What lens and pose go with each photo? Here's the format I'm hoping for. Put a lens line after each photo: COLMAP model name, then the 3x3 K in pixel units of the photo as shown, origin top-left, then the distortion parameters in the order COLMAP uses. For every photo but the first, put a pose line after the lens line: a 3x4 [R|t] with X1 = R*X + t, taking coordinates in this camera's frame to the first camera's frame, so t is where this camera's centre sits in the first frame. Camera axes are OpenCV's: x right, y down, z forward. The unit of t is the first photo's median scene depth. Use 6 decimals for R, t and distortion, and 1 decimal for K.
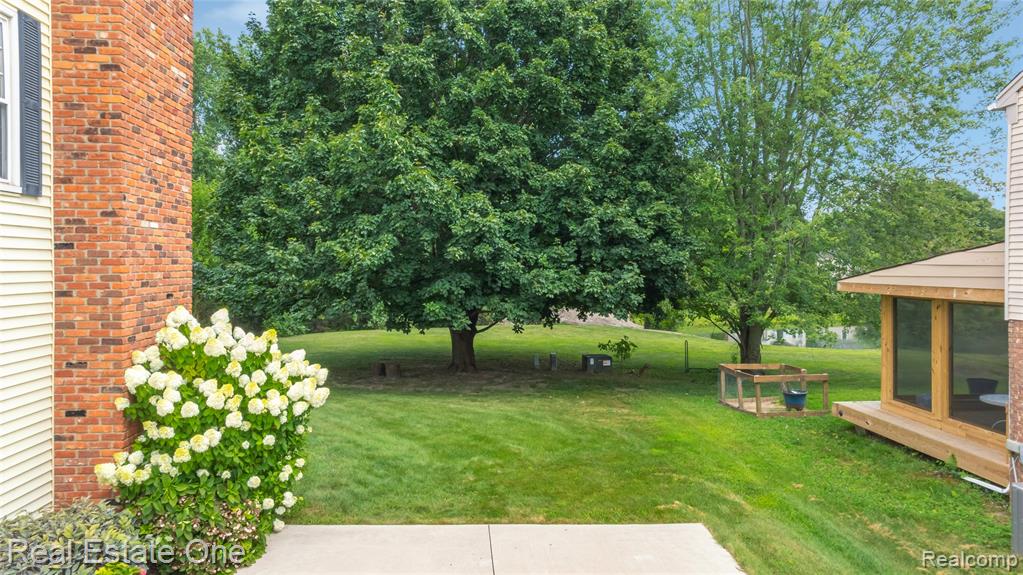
lens RADIAL K [[726.2, 0, 514.0], [0, 726.2, 278.4], [0, 0, 1]] dist [-0.035748, 0.001377]
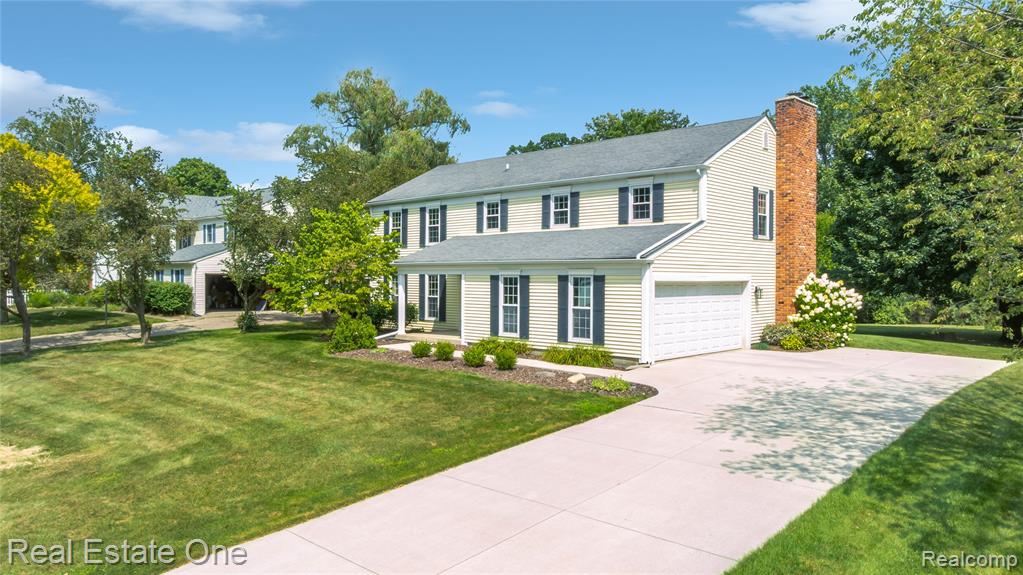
lens RADIAL K [[726.2, 0, 515.0], [0, 726.2, 281.8], [0, 0, 1]] dist [-0.035748, 0.001377]
pose [[0.680265, 0.001578, -0.732965, 1.006504], [-0.015224, 0.999812, -0.011977, 0.142696], [0.732808, 0.019306, 0.680161, -2.181277]]
